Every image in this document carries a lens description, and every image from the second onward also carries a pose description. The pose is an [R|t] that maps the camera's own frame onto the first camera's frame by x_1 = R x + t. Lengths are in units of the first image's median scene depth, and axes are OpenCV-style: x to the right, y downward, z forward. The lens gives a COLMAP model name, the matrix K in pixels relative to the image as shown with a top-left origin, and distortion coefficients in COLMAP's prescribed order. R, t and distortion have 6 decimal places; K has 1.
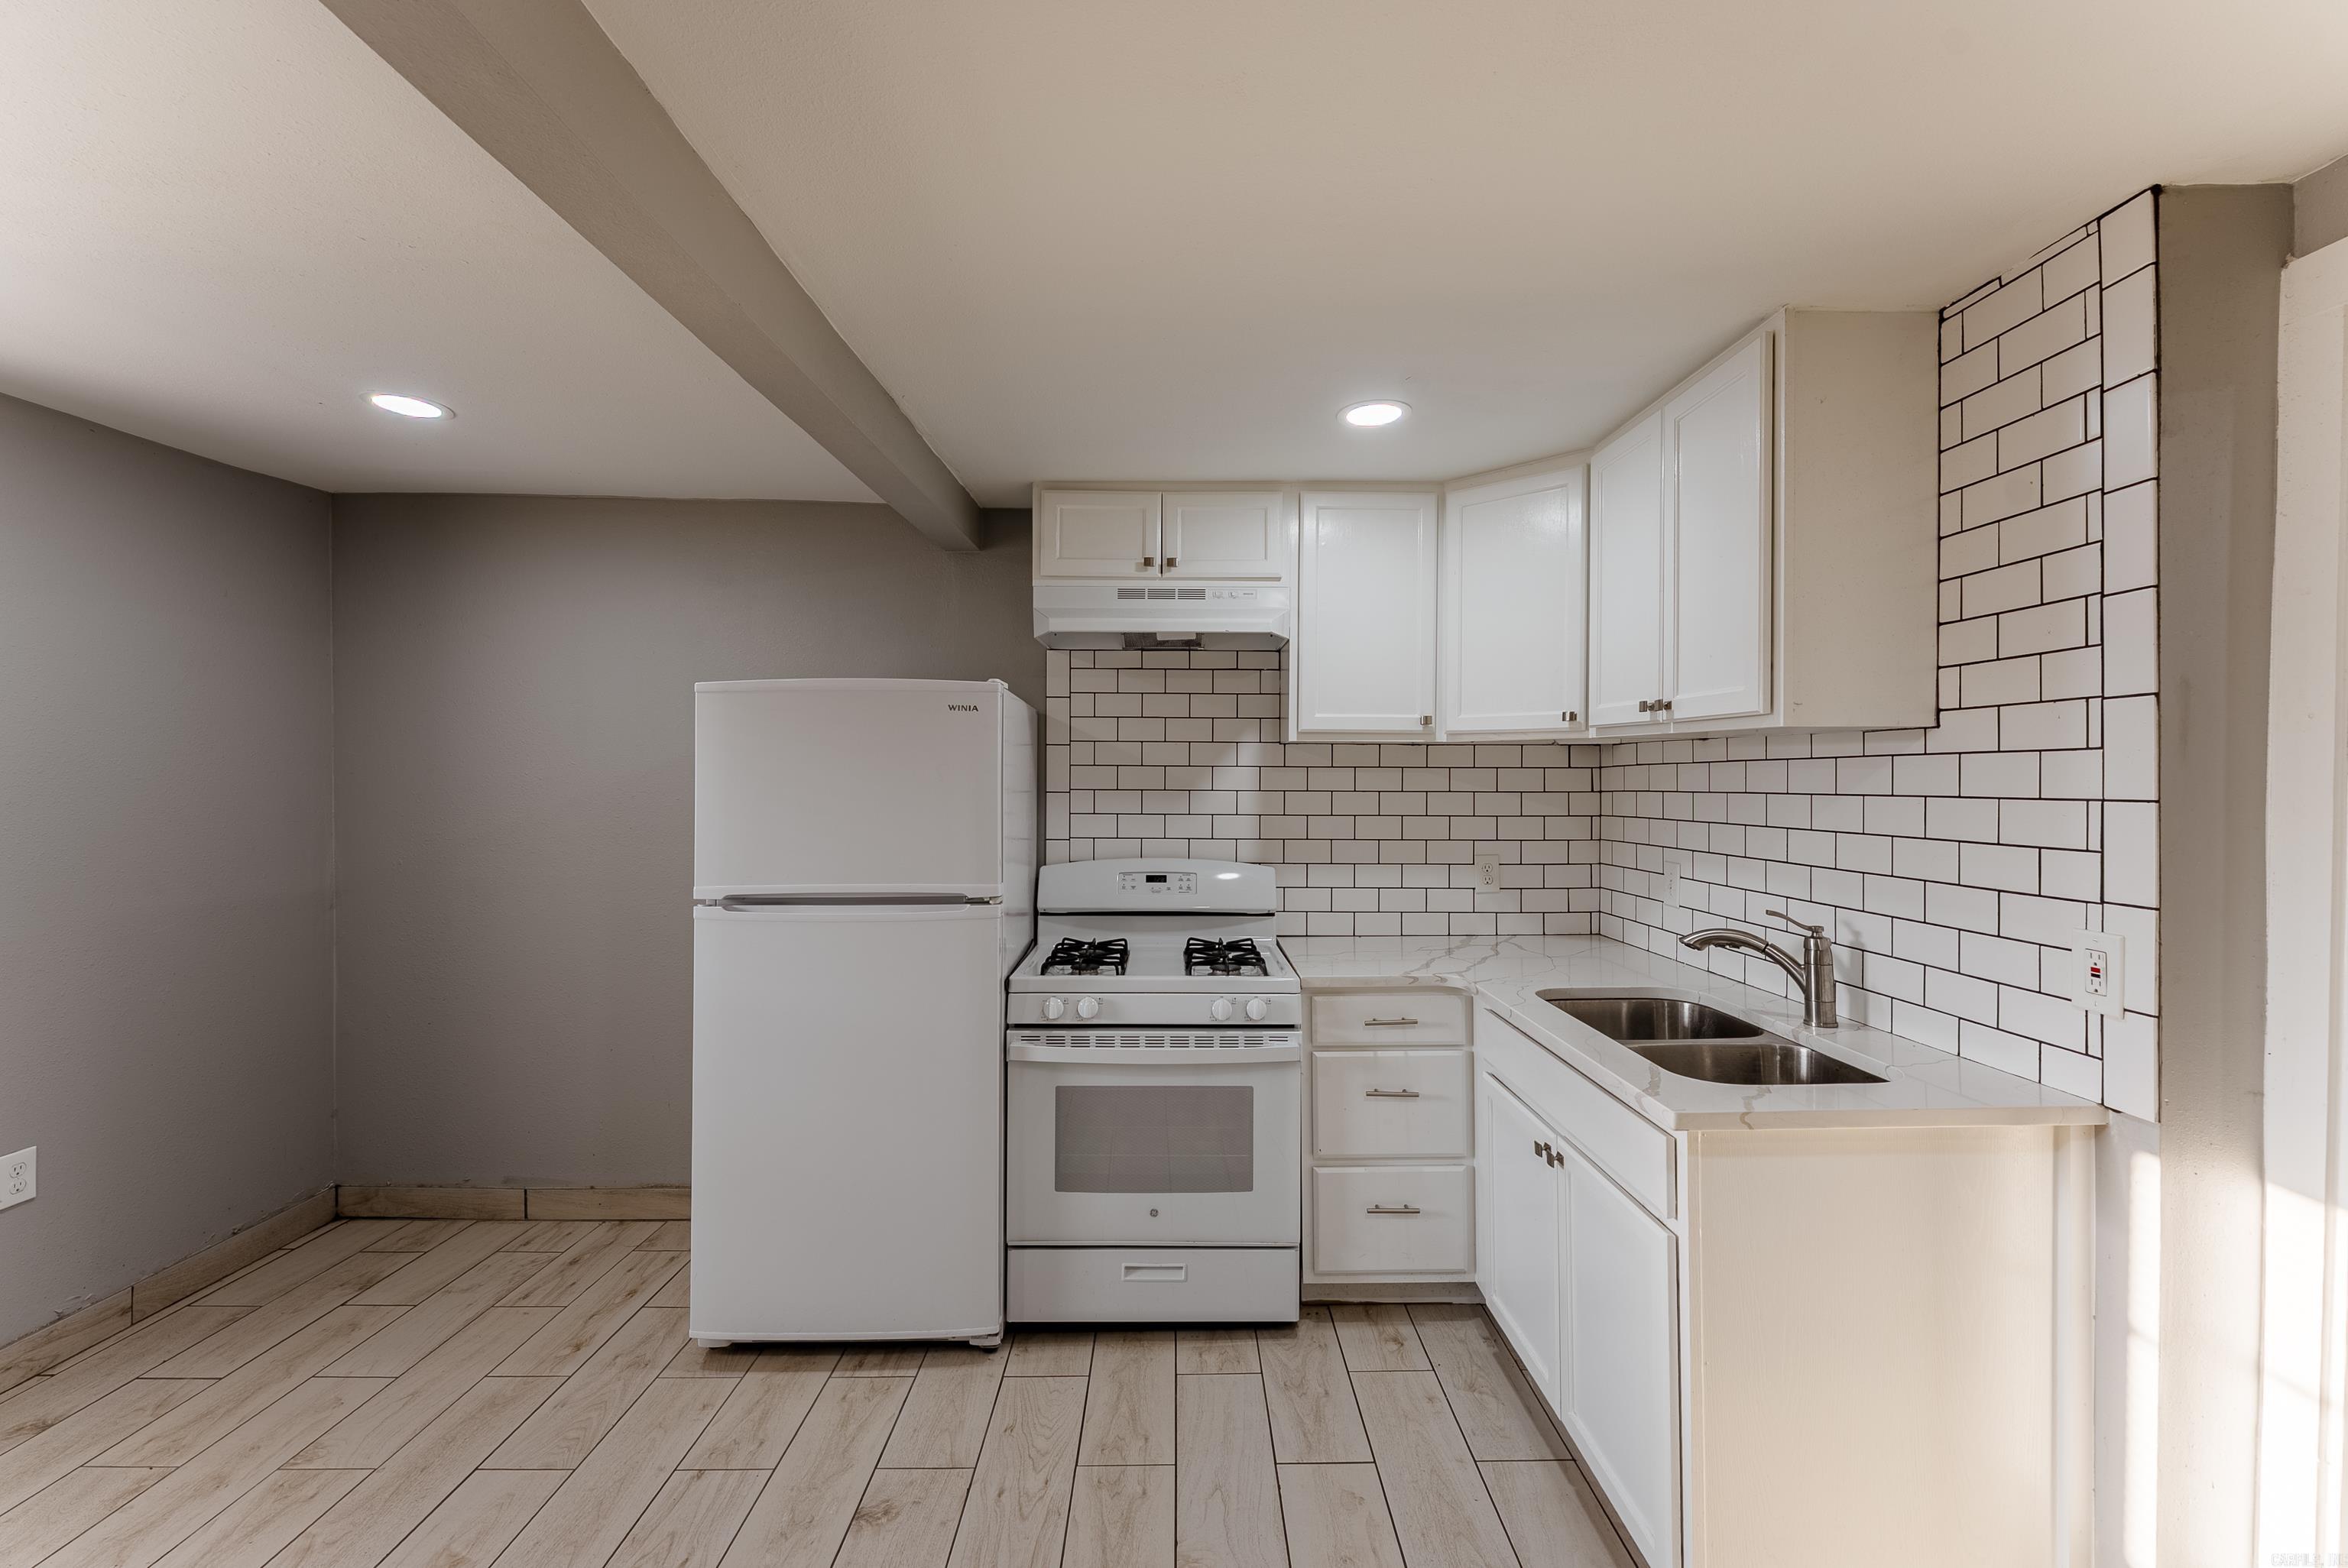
lens RADIAL K [[1015.9, 0, 1180.3], [0, 1015.9, 778.5], [0, 0, 1]] dist [-0.001071, -0.000675]
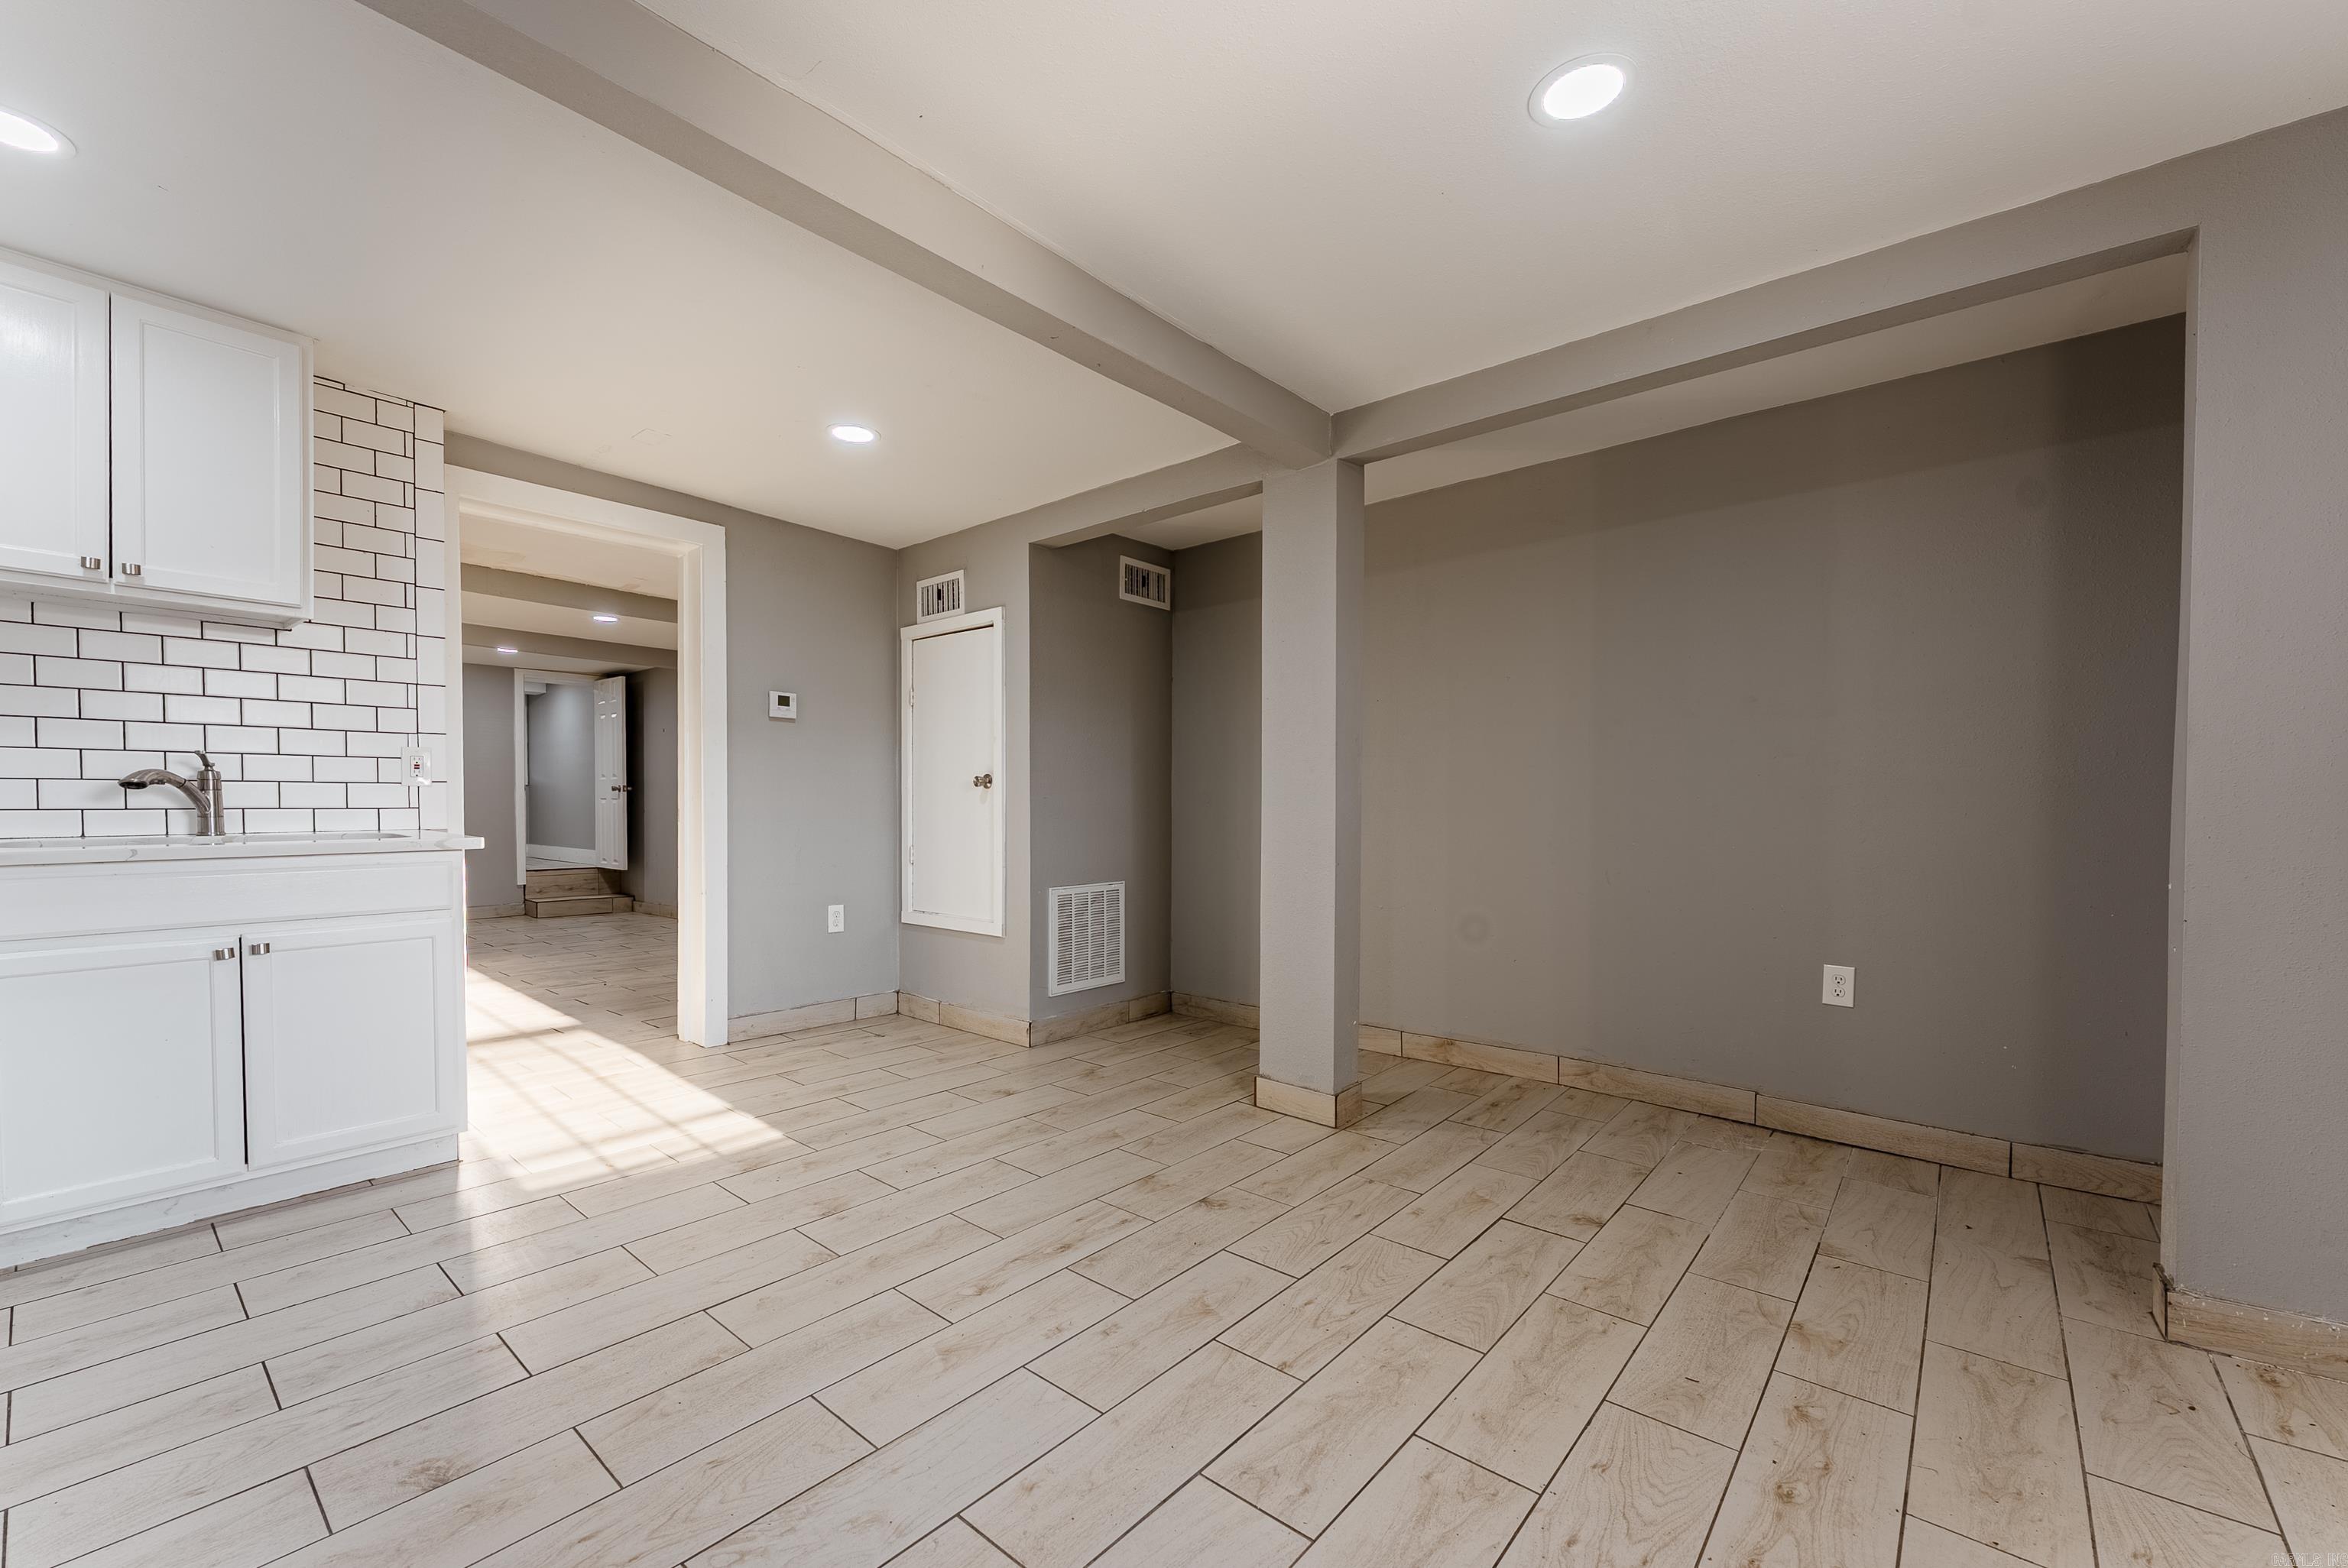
lens RADIAL K [[954.6, 0, 1119.7], [0, 954.6, 824.4], [0, 0, 1]] dist [-0.003405, -0.000258]
pose [[-0.734617, -0.024575, 0.678037, -0.887826], [-0.007862, 0.999585, 0.027711, 0.144949], [-0.678437, 0.015027, -0.734505, 0.865937]]
